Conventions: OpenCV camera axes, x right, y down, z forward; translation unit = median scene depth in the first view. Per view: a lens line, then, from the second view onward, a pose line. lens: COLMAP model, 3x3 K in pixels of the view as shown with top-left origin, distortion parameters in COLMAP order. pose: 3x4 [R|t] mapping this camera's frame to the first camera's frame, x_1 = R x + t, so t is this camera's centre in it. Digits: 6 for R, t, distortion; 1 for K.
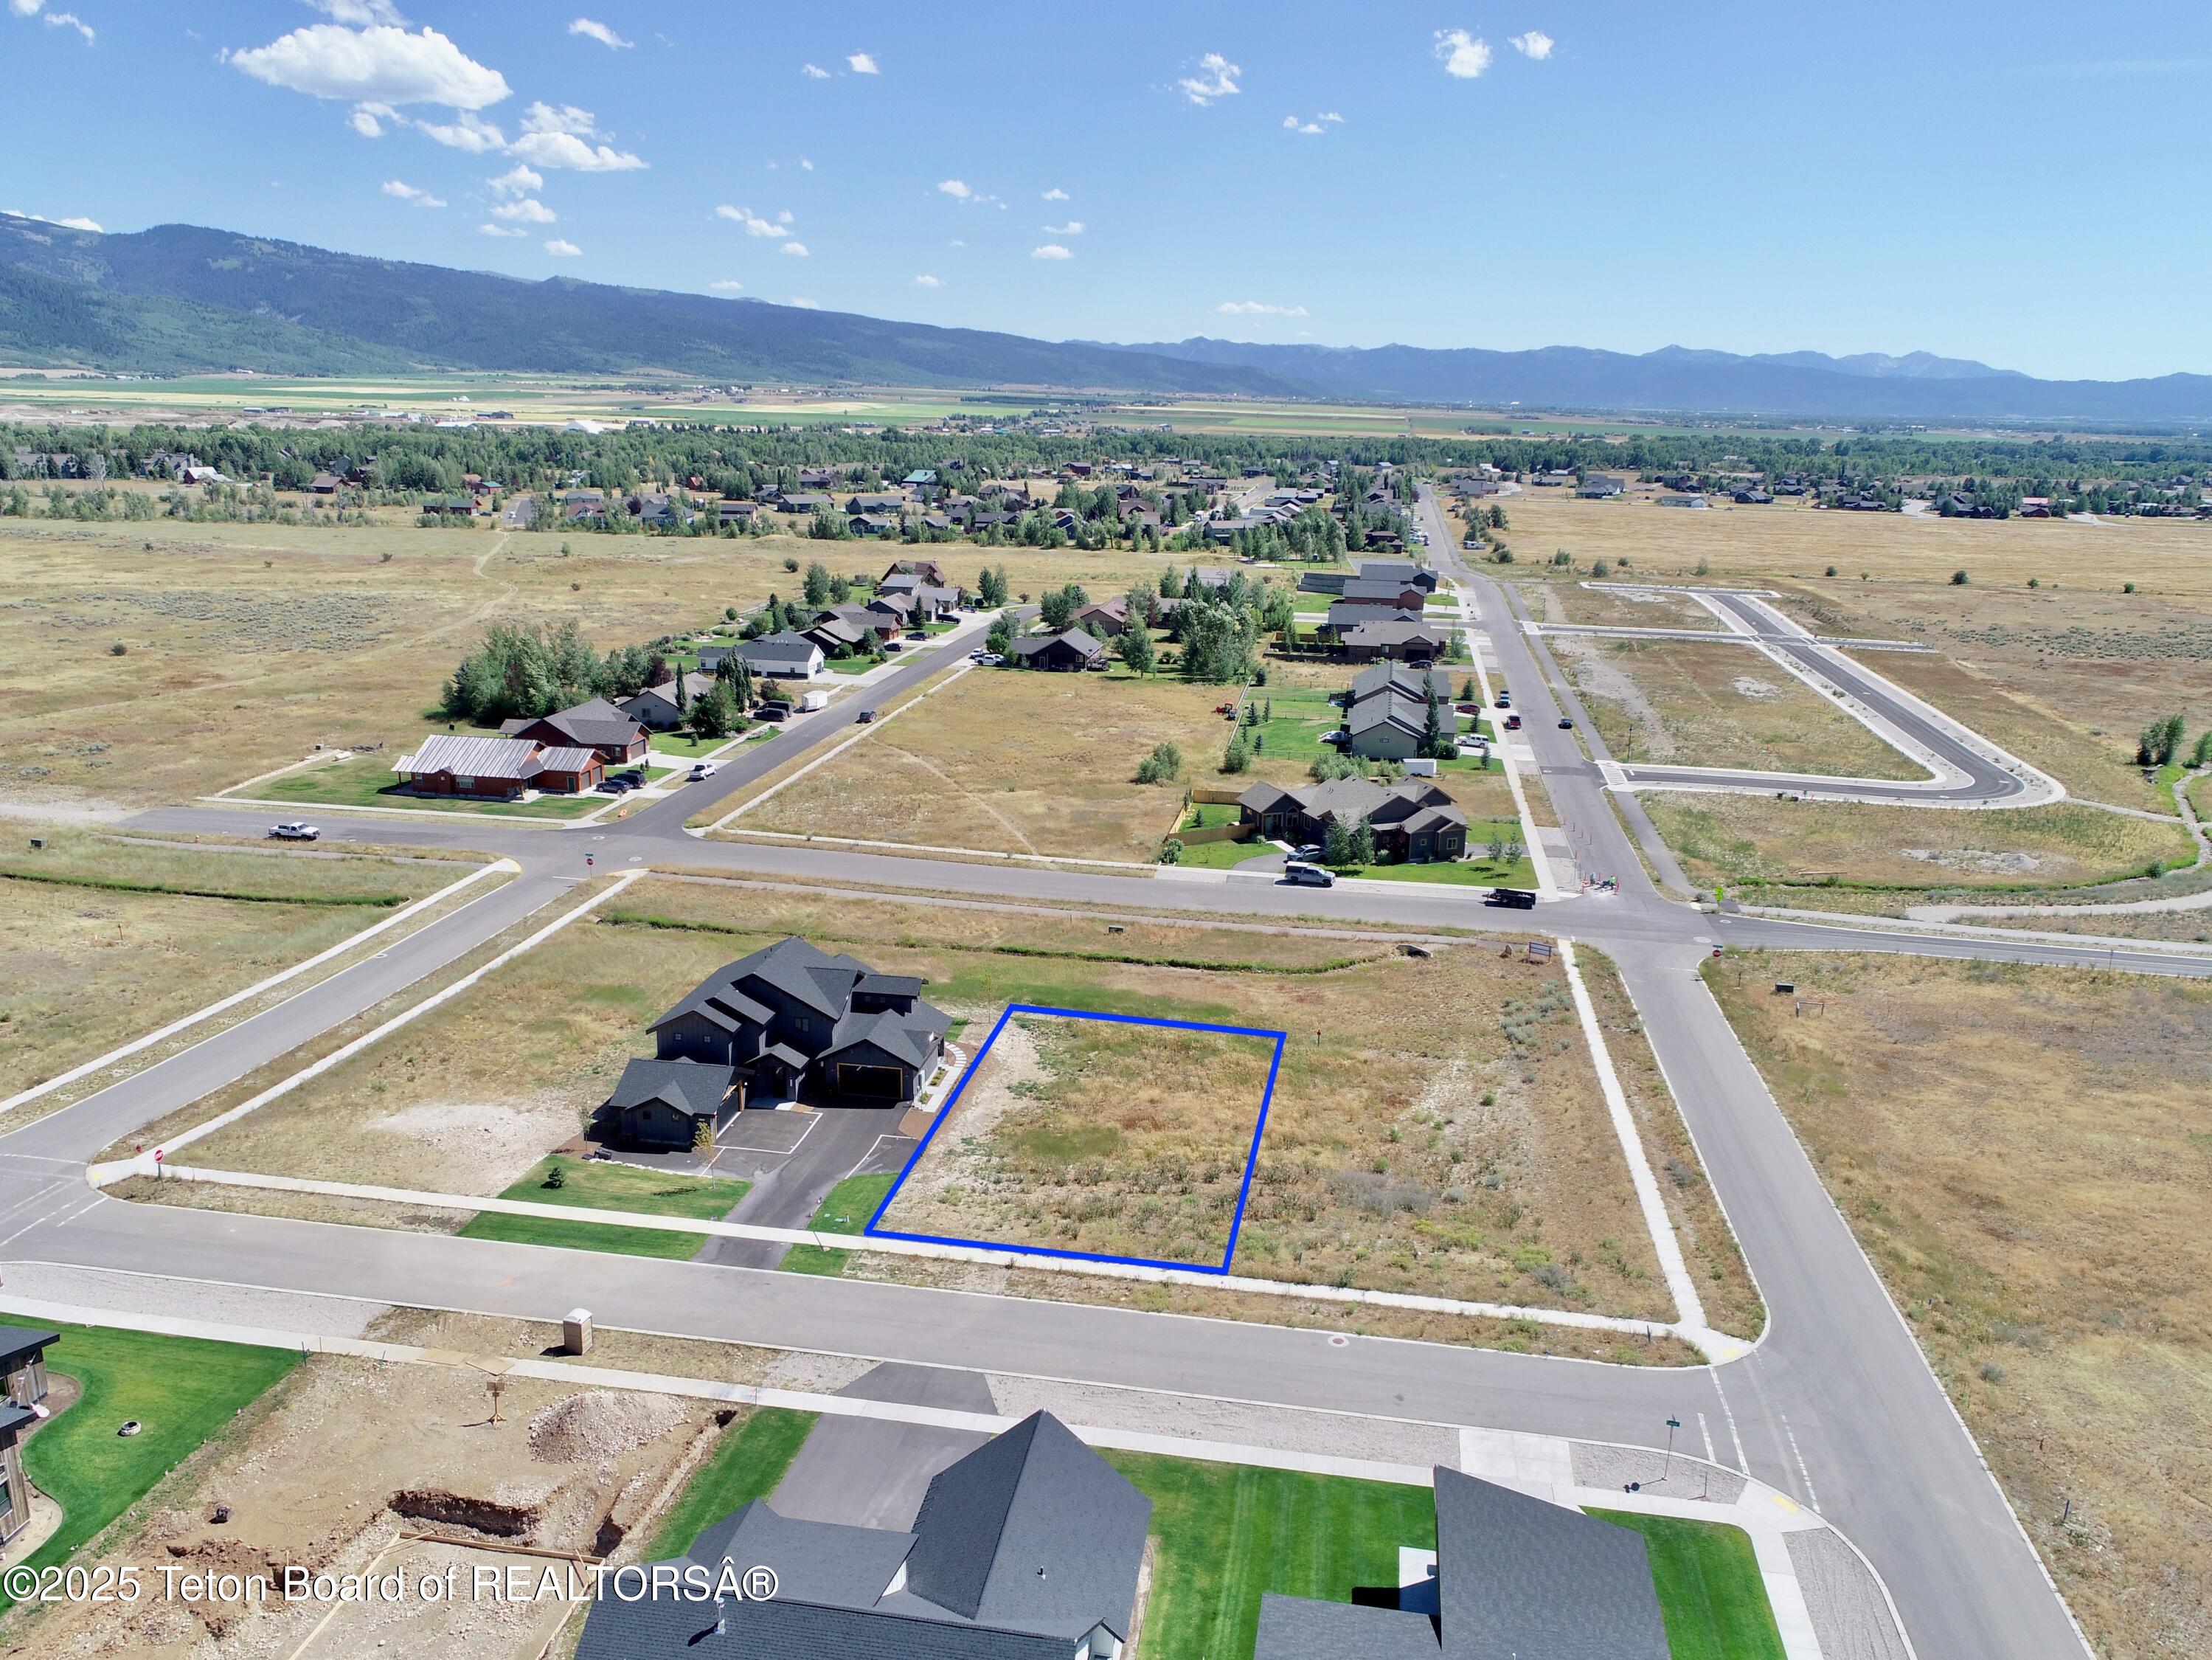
lens RADIAL K [[1670.7, 0, 1102.2], [0, 1670.7, 828.5], [0, 0, 1]] dist [0.002484, -0.001950]
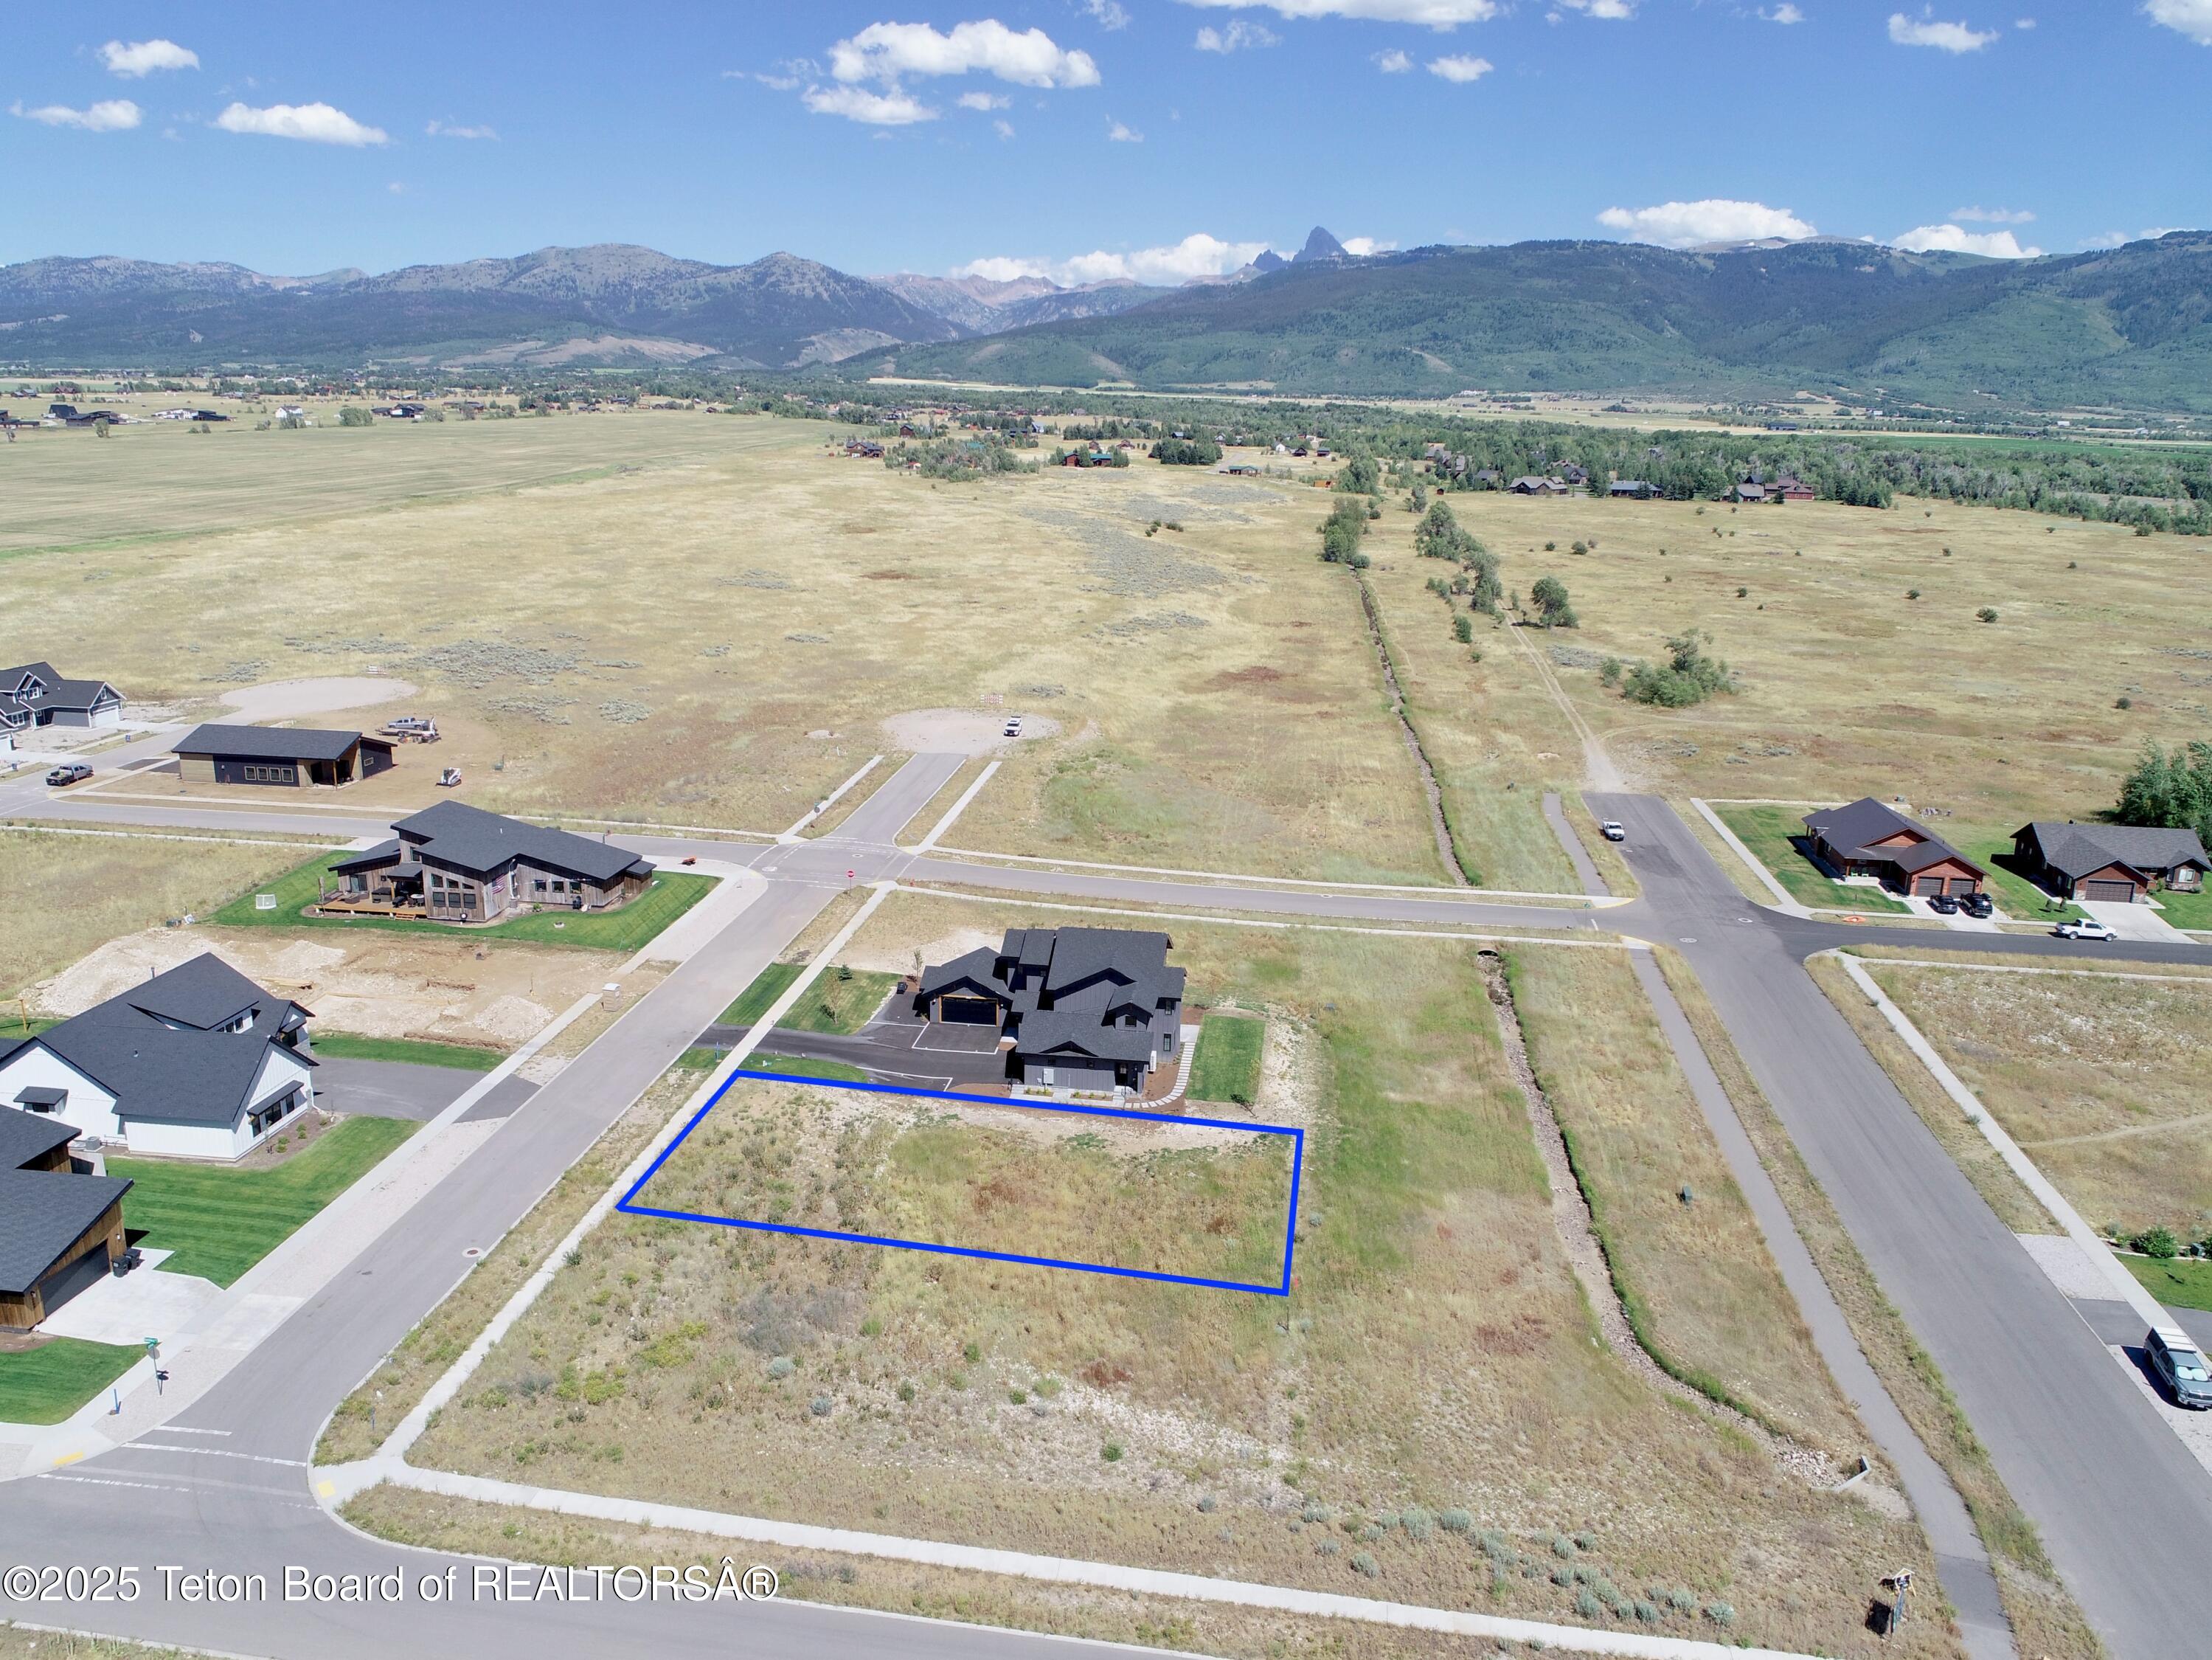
lens RADIAL K [[1670.7, 0, 1102.2], [0, 1670.7, 834.8], [0, 0, 1]] dist [0.002484, -0.001950]
pose [[0.034057, 0.235805, -0.971203, 0.579222], [-0.269731, 0.937875, 0.218255, -0.149110], [0.962333, 0.254531, 0.095545, 0.617143]]
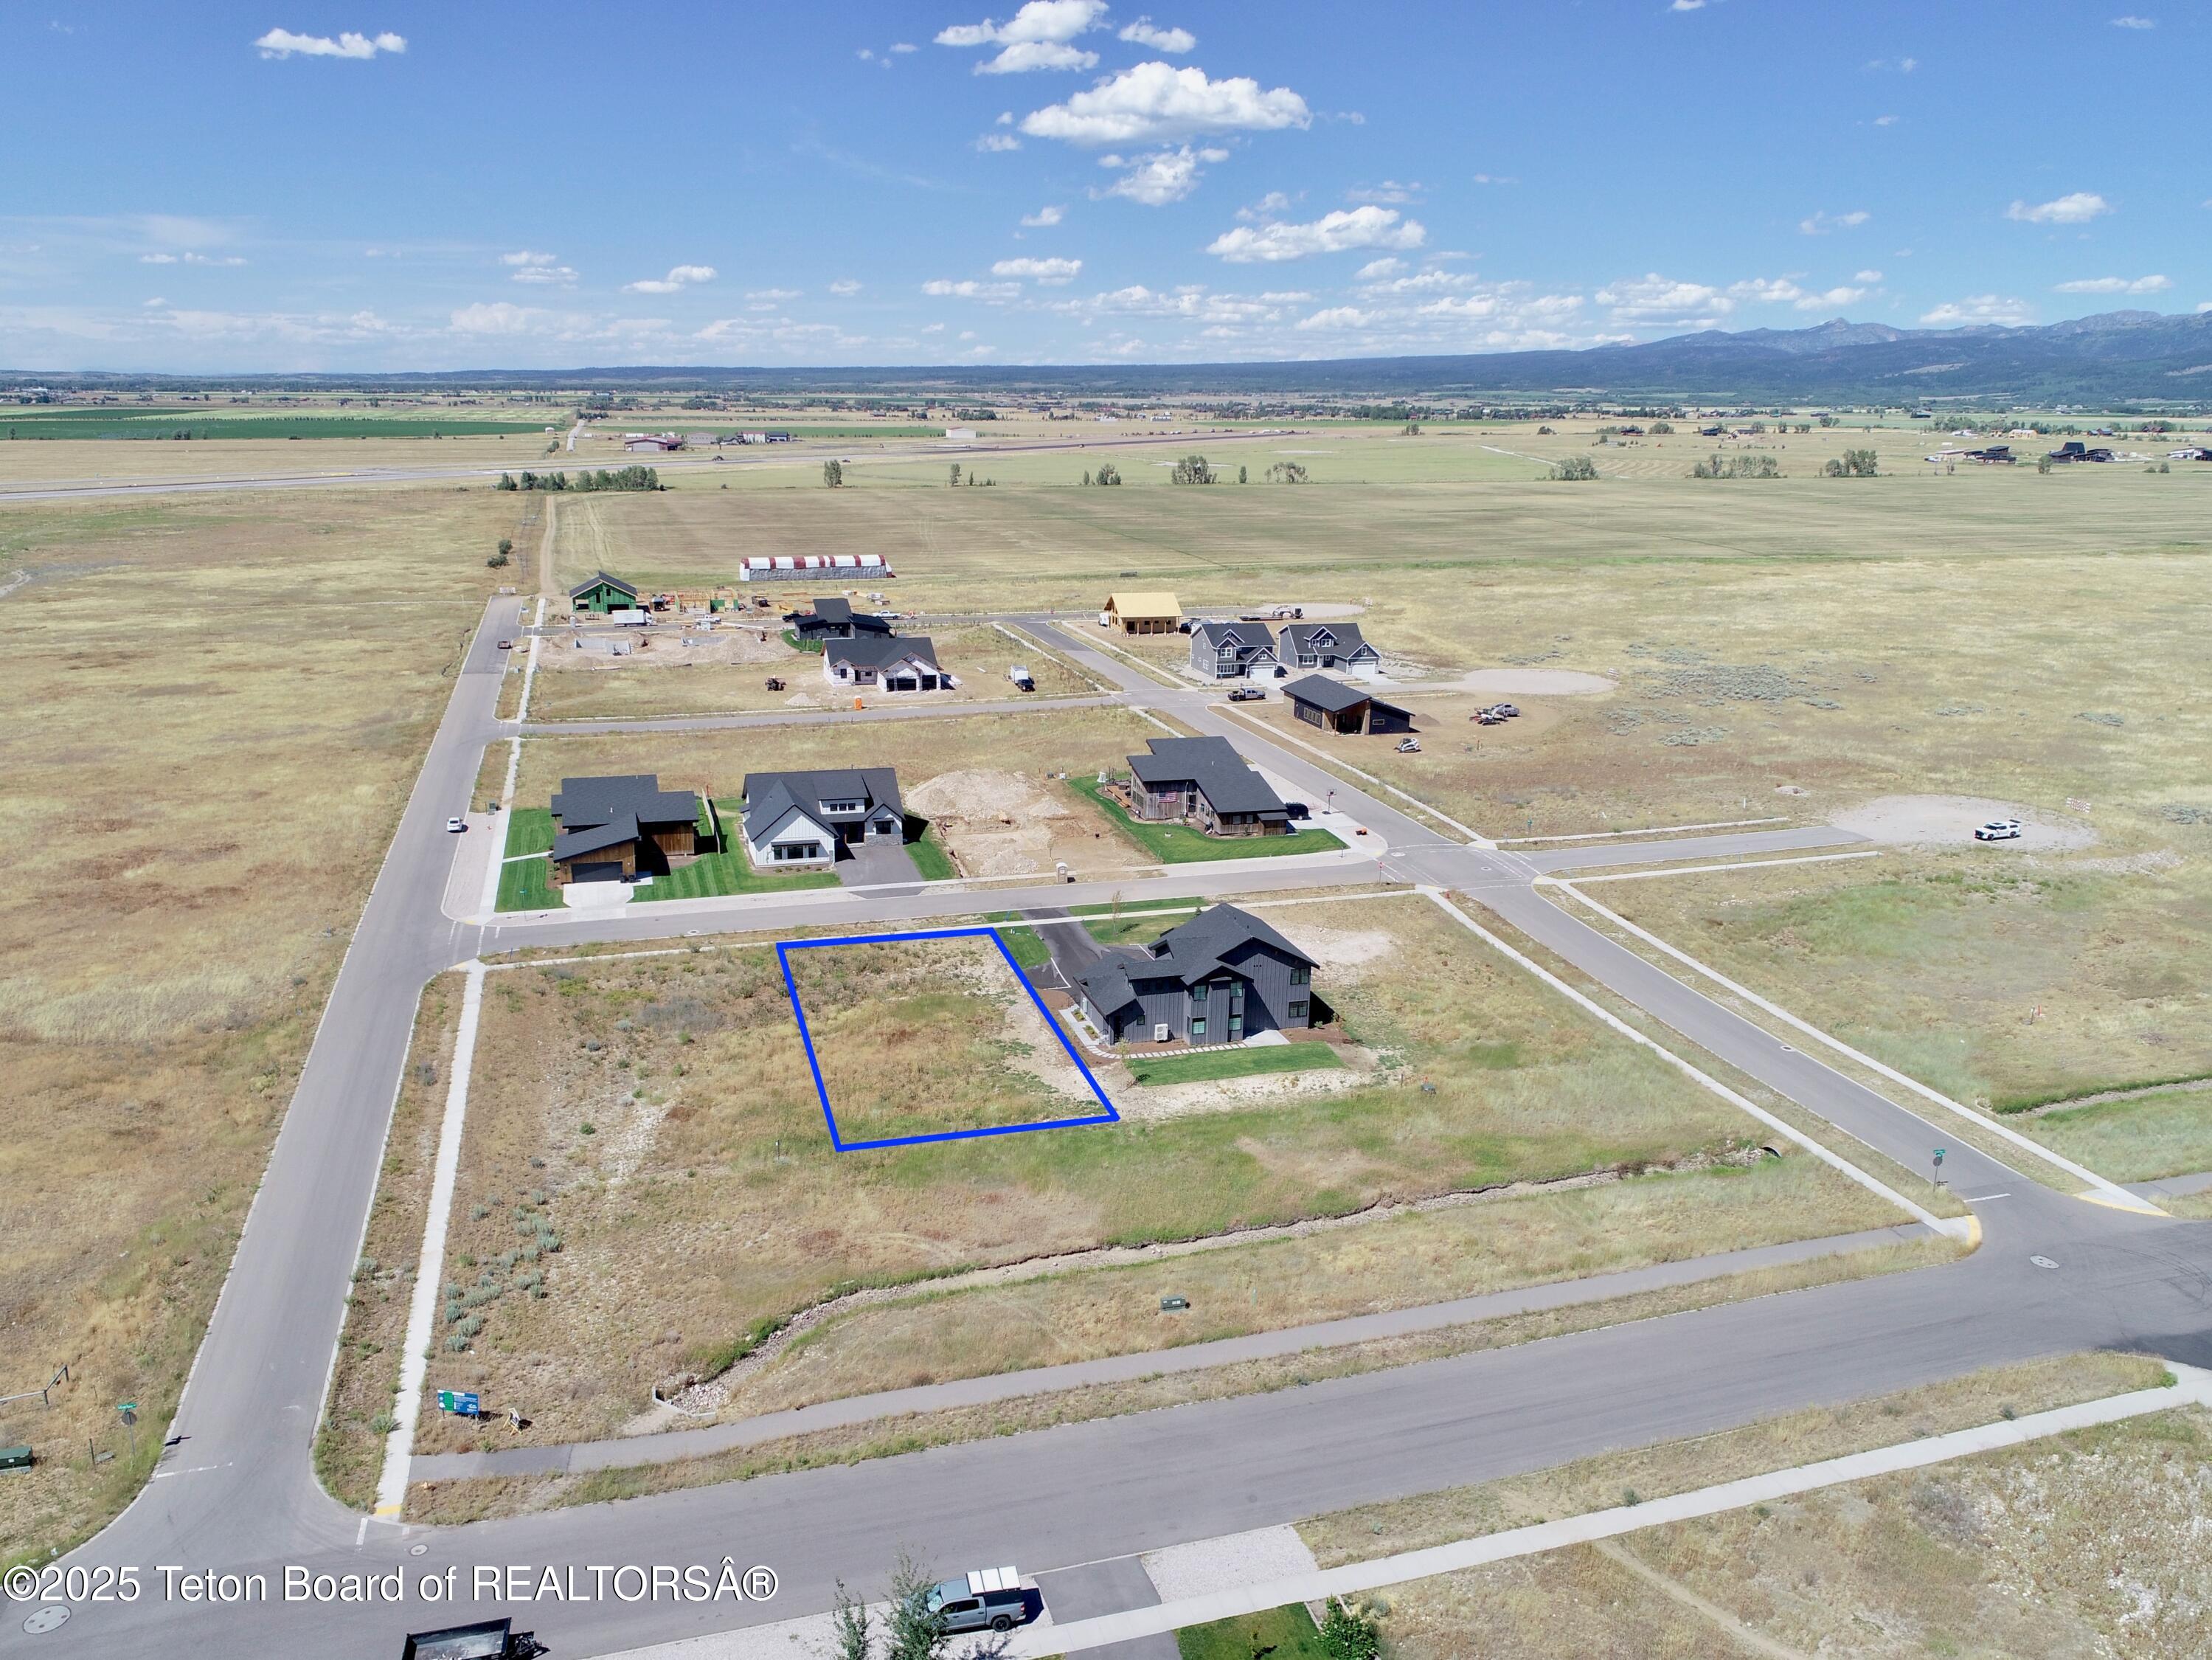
lens RADIAL K [[1670.7, 0, 1112.3], [0, 1670.7, 828.3], [0, 0, 1]] dist [0.002484, -0.001950]
pose [[-0.892768, 0.077505, -0.443800, 0.267642], [-0.149595, 0.878198, 0.454301, -0.342444], [0.424955, 0.471975, -0.772433, 1.278934]]
